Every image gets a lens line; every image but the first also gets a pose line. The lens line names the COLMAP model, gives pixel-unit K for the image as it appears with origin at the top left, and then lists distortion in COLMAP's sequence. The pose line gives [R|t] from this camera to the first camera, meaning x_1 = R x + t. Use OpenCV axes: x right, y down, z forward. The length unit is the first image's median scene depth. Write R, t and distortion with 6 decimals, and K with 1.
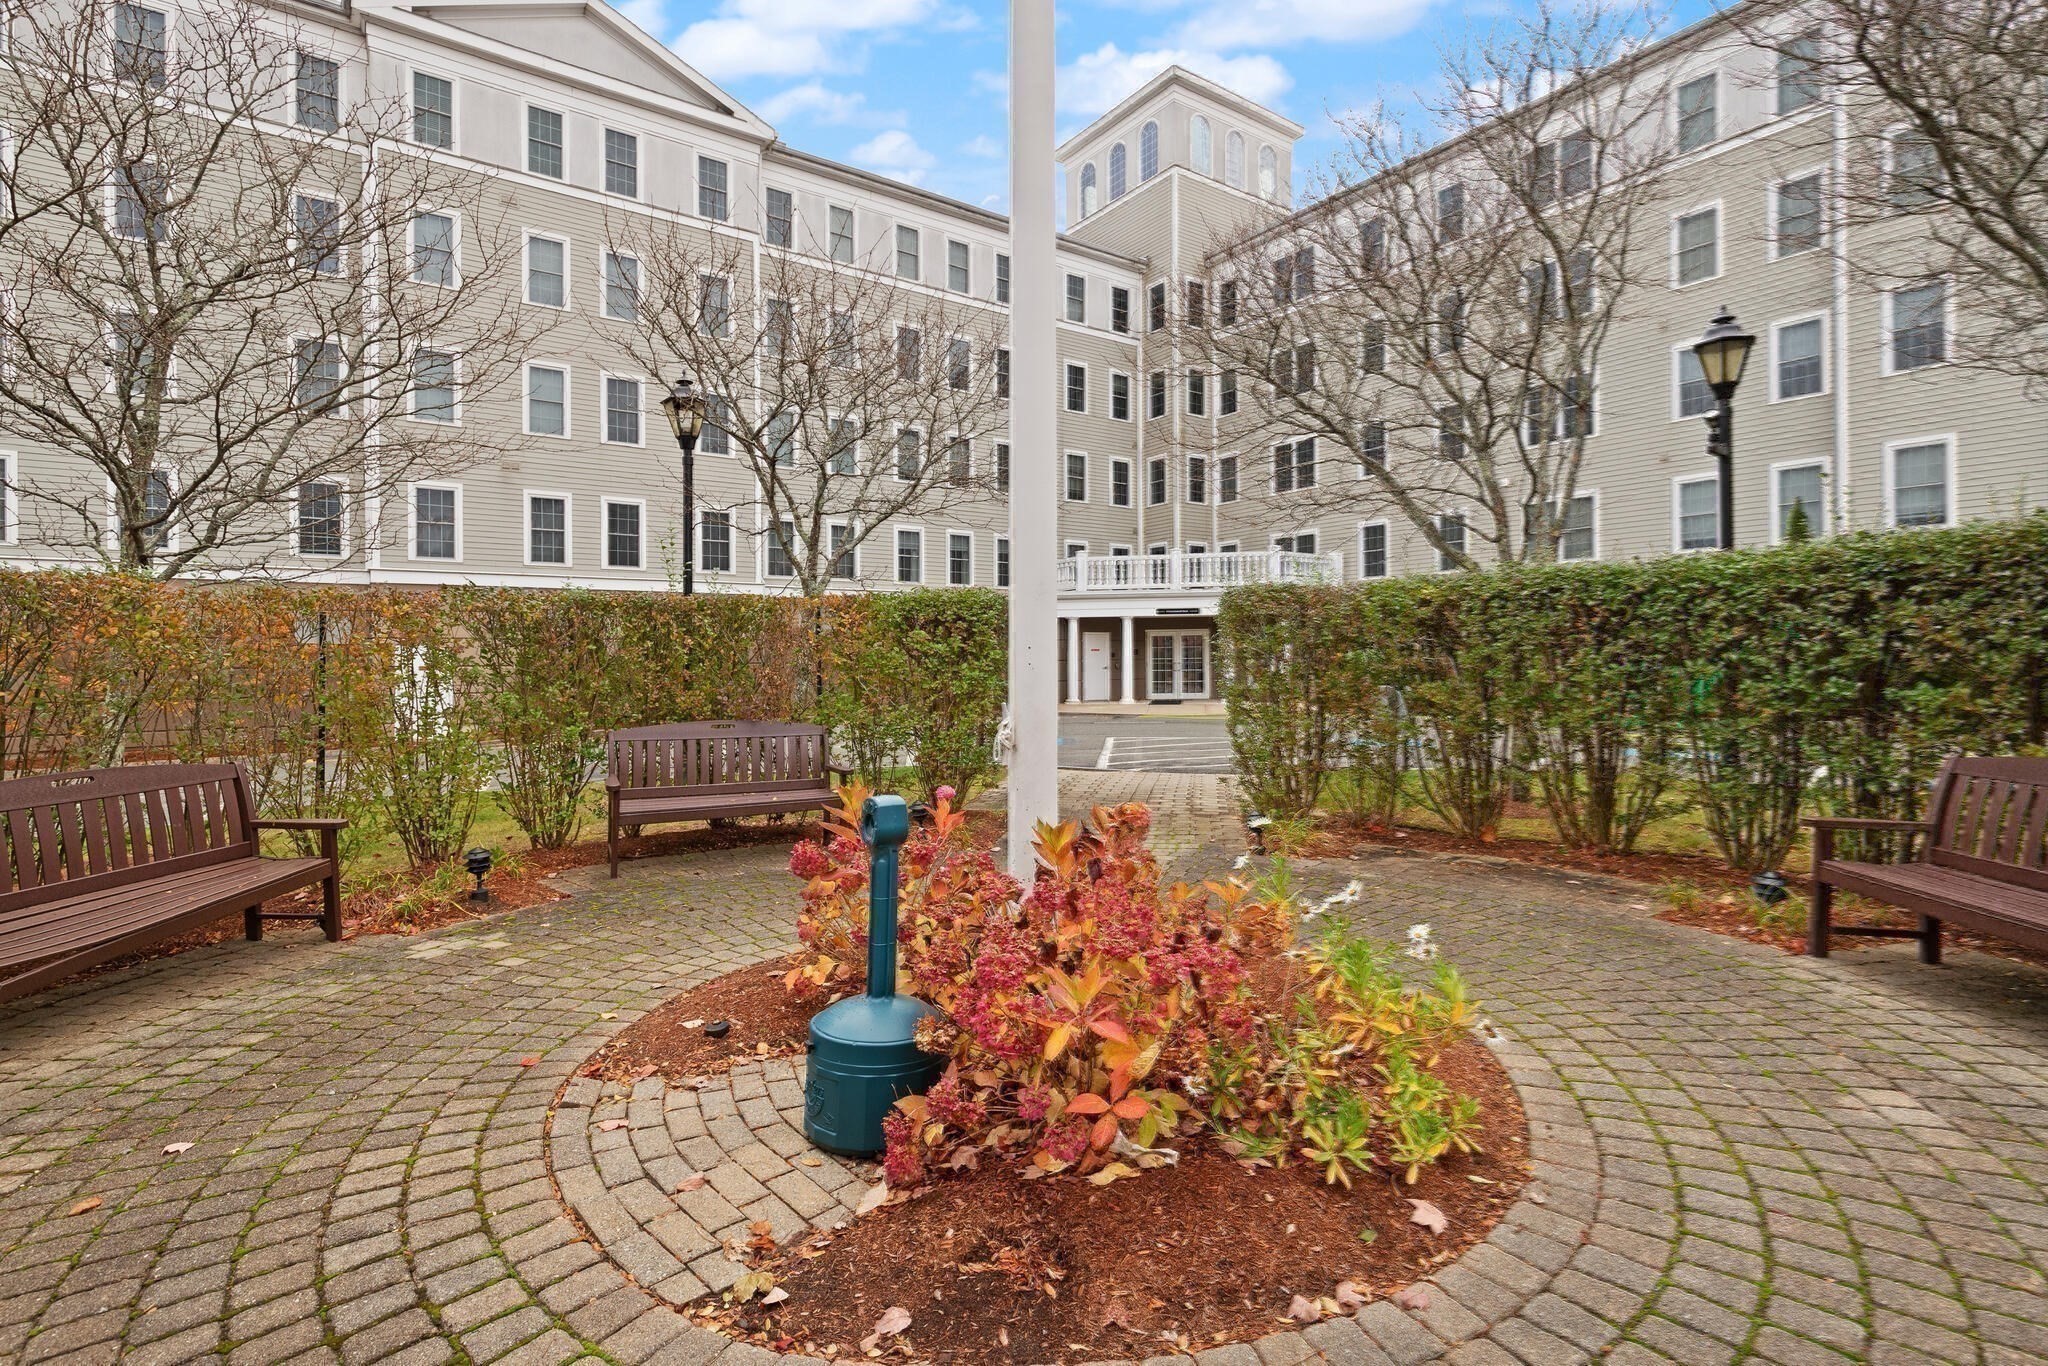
lens RADIAL K [[986.1, 0, 1024.0], [0, 986.1, 683.0], [0, 0, 1]] dist [0.000261, -0.000351]
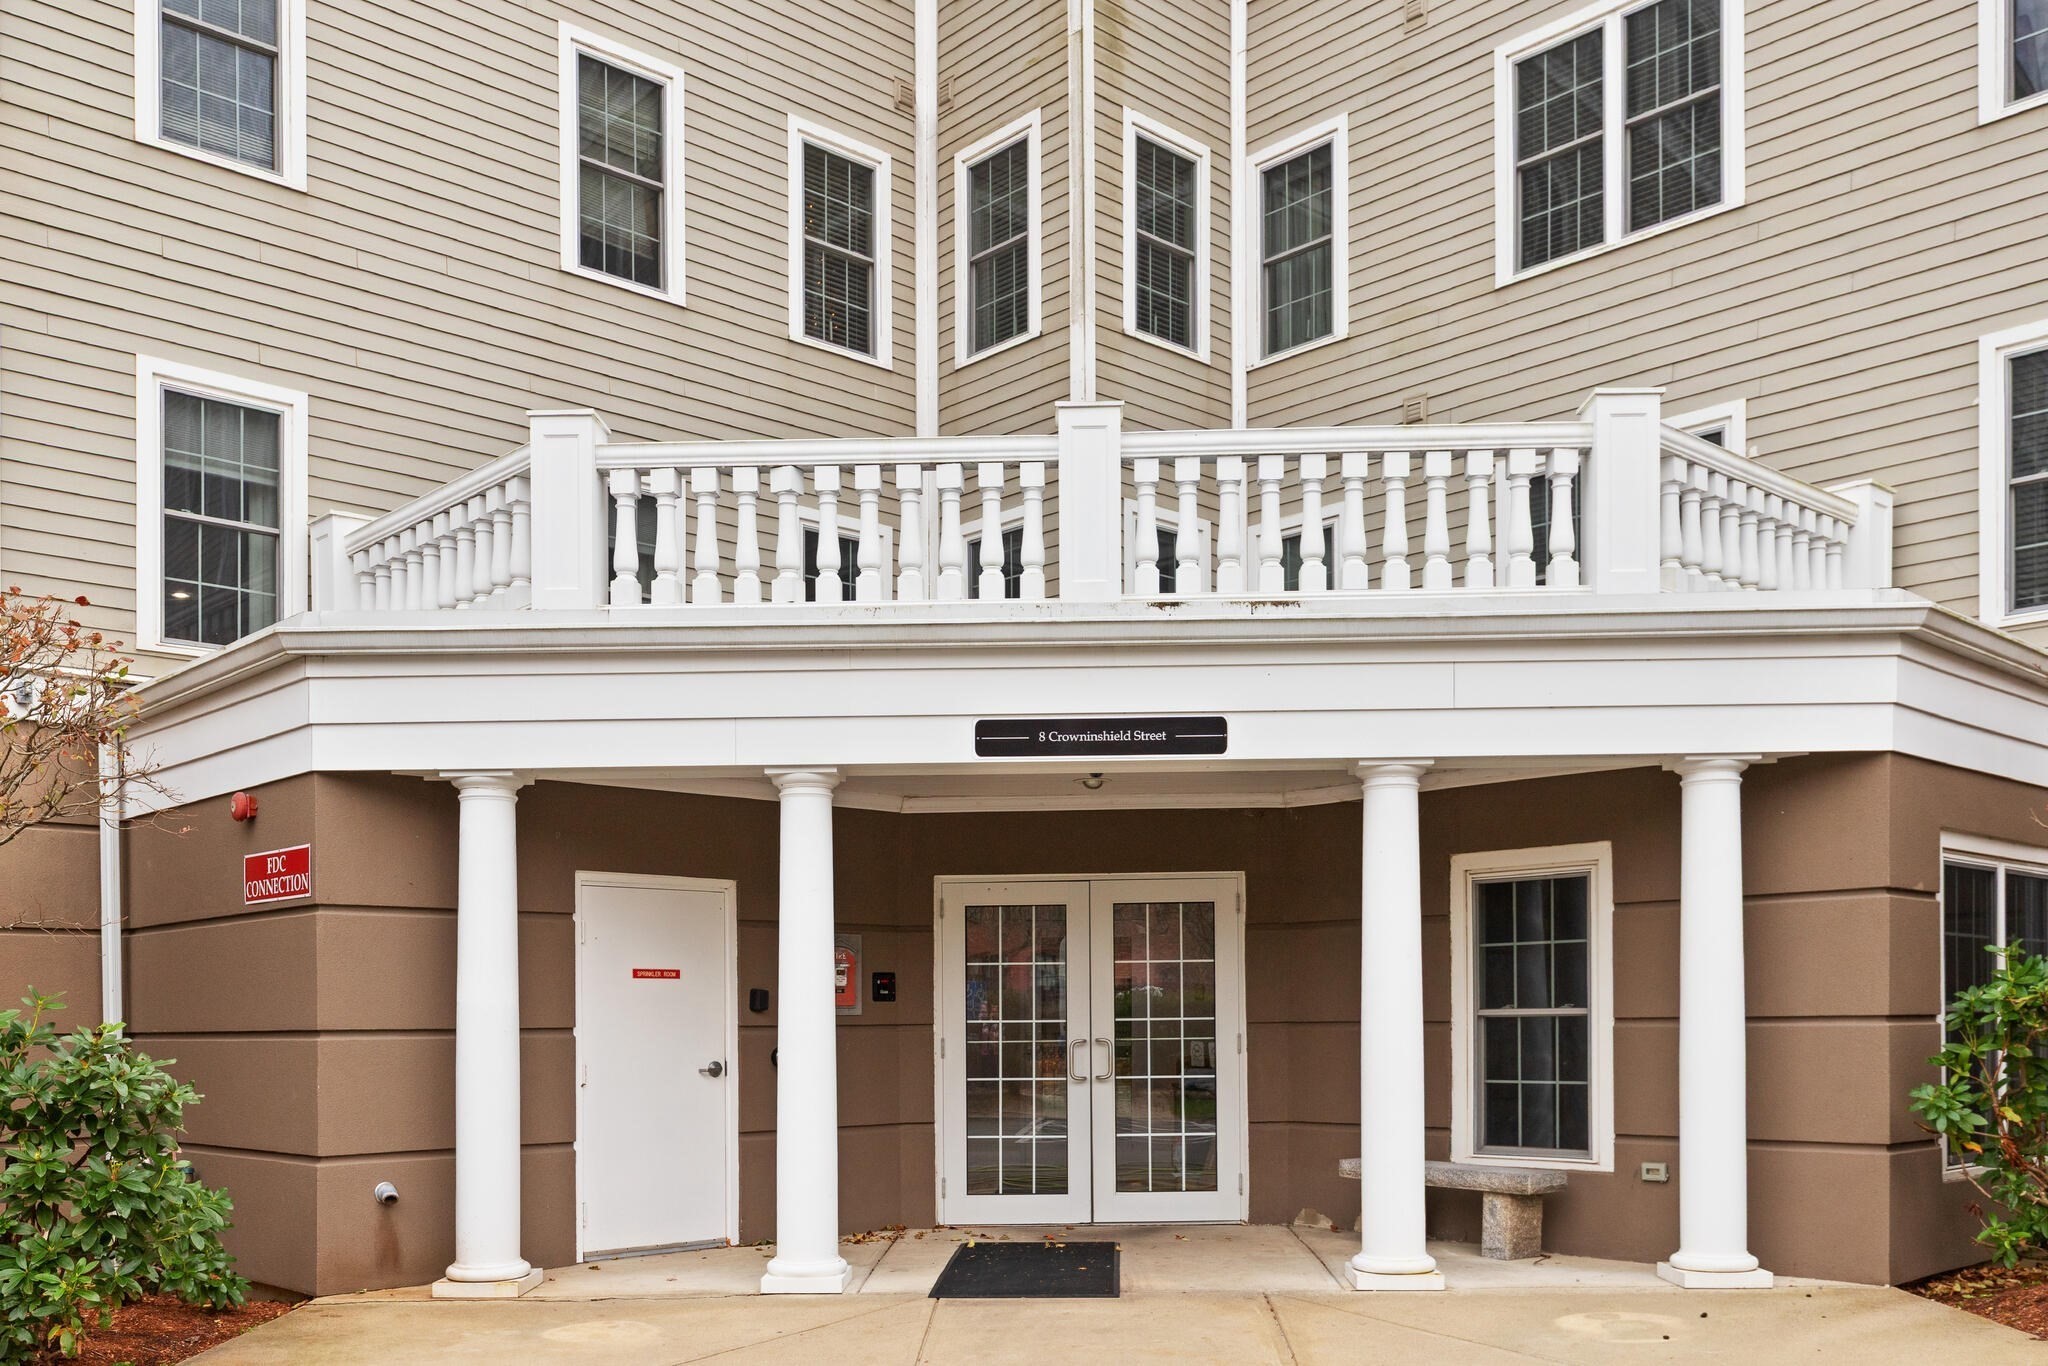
lens RADIAL K [[1823.9, 0, 1024.0], [0, 1823.9, 683.0], [0, 0, 1]] dist [-0.000505, -0.000350]
pose [[0.990764, 0.027569, 0.132767, 0.090973], [-0.000412, 0.979722, -0.200362, -0.017546], [-0.135599, 0.198457, 0.970684, 0.624647]]
